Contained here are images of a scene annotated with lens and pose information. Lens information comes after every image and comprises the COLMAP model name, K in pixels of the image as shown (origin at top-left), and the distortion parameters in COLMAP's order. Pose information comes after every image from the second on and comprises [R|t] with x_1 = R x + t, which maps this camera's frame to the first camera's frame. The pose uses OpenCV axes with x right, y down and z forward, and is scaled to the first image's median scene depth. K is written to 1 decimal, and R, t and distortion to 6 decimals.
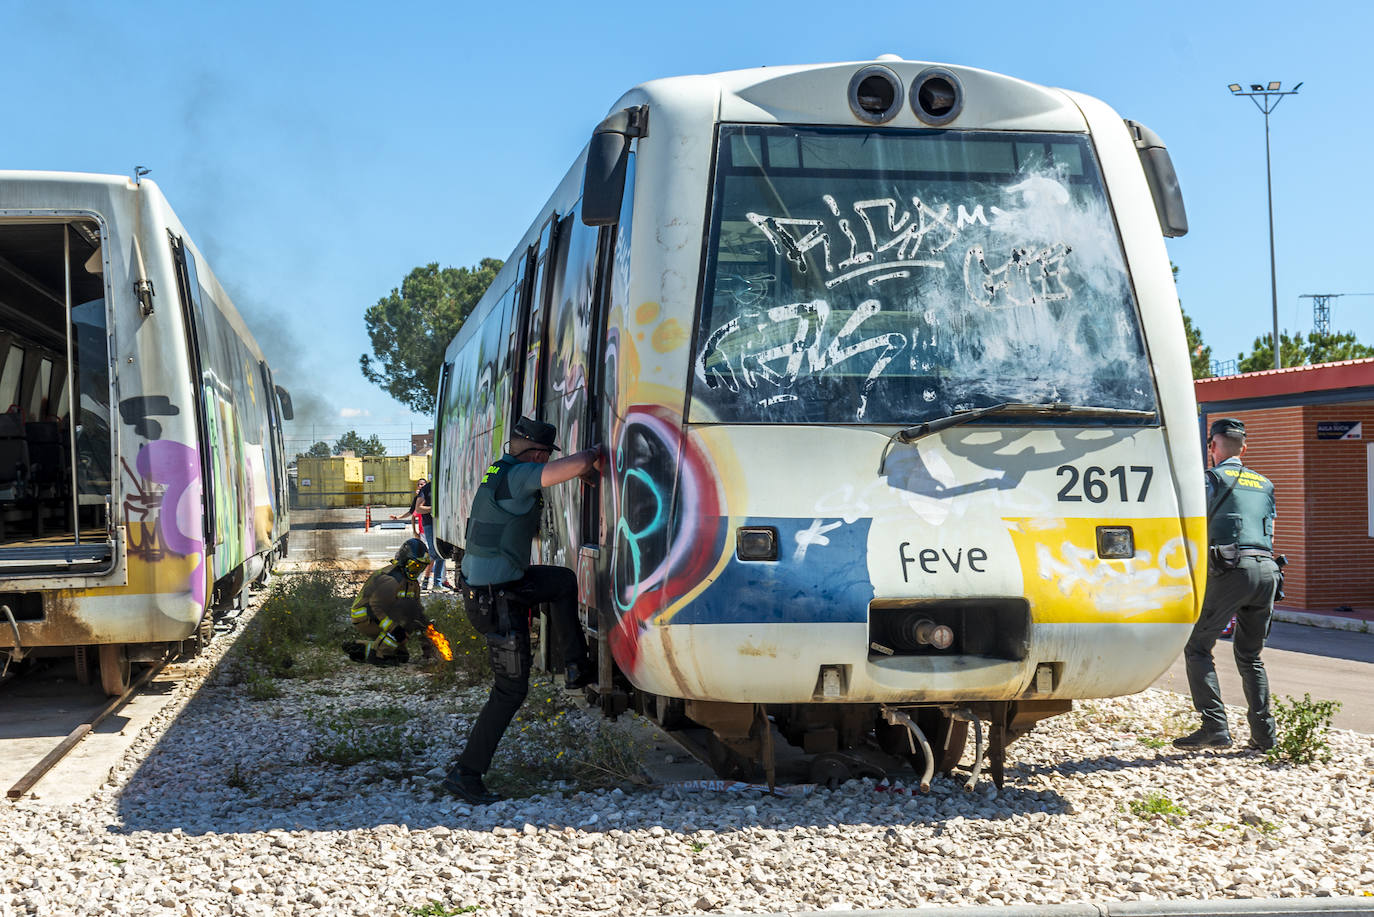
lens RADIAL K [[1957.1, 0, 687.0], [0, 1957.1, 458.5], [0, 0, 1]] dist [-0.026853, -0.052454]
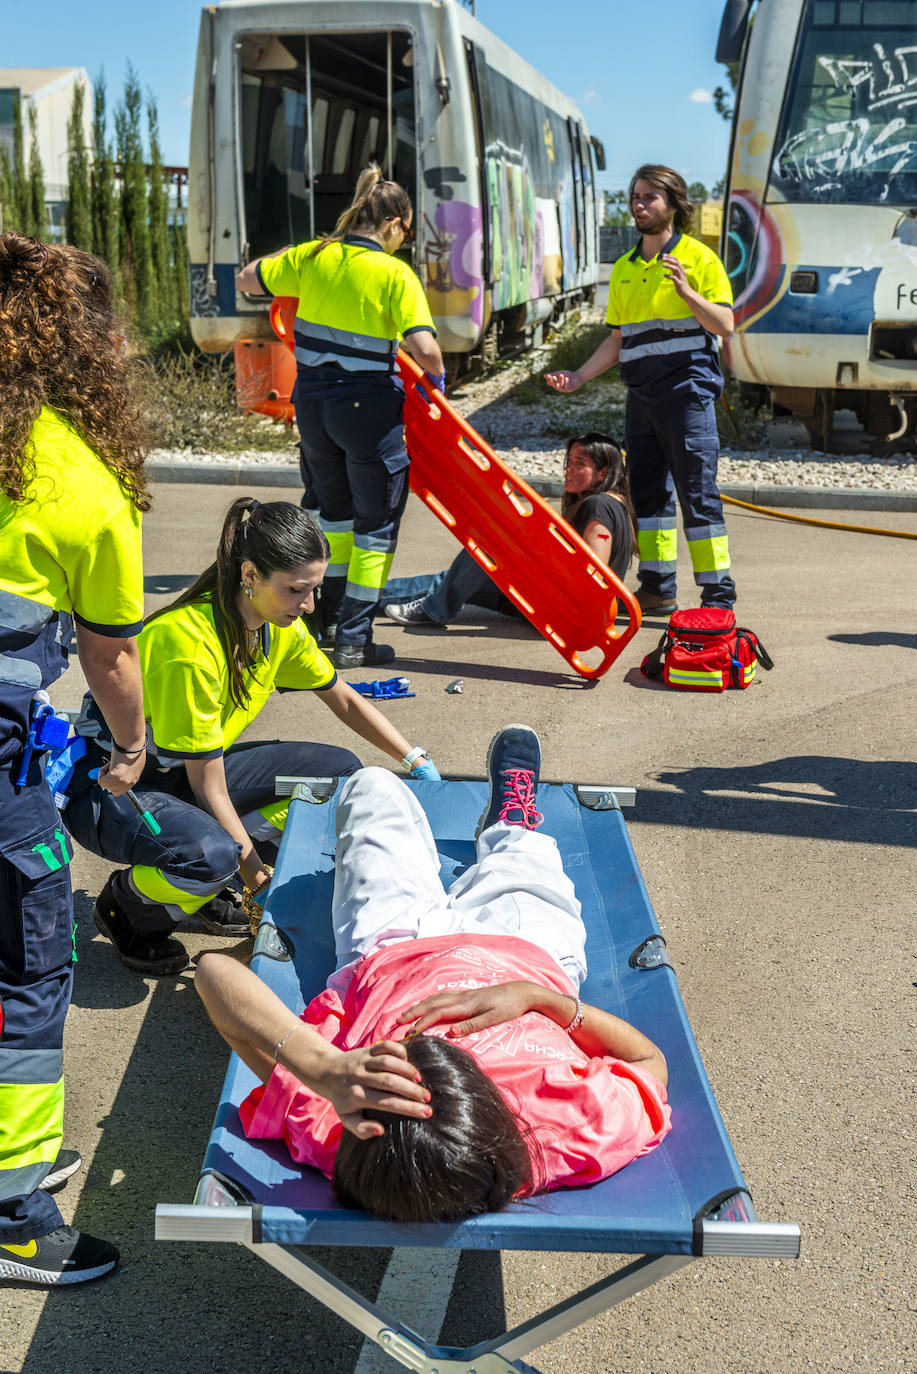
lens RADIAL K [[2328.7, 0, 385.3], [0, 2328.7, 685.7], [0, 0, 1]] dist [0.071414, -0.094802]
pose [[0.951204, 0.081437, -0.297621, 0.289862], [-0.019848, 0.978694, 0.204362, -0.015520], [0.307923, -0.188483, 0.932554, -0.870968]]
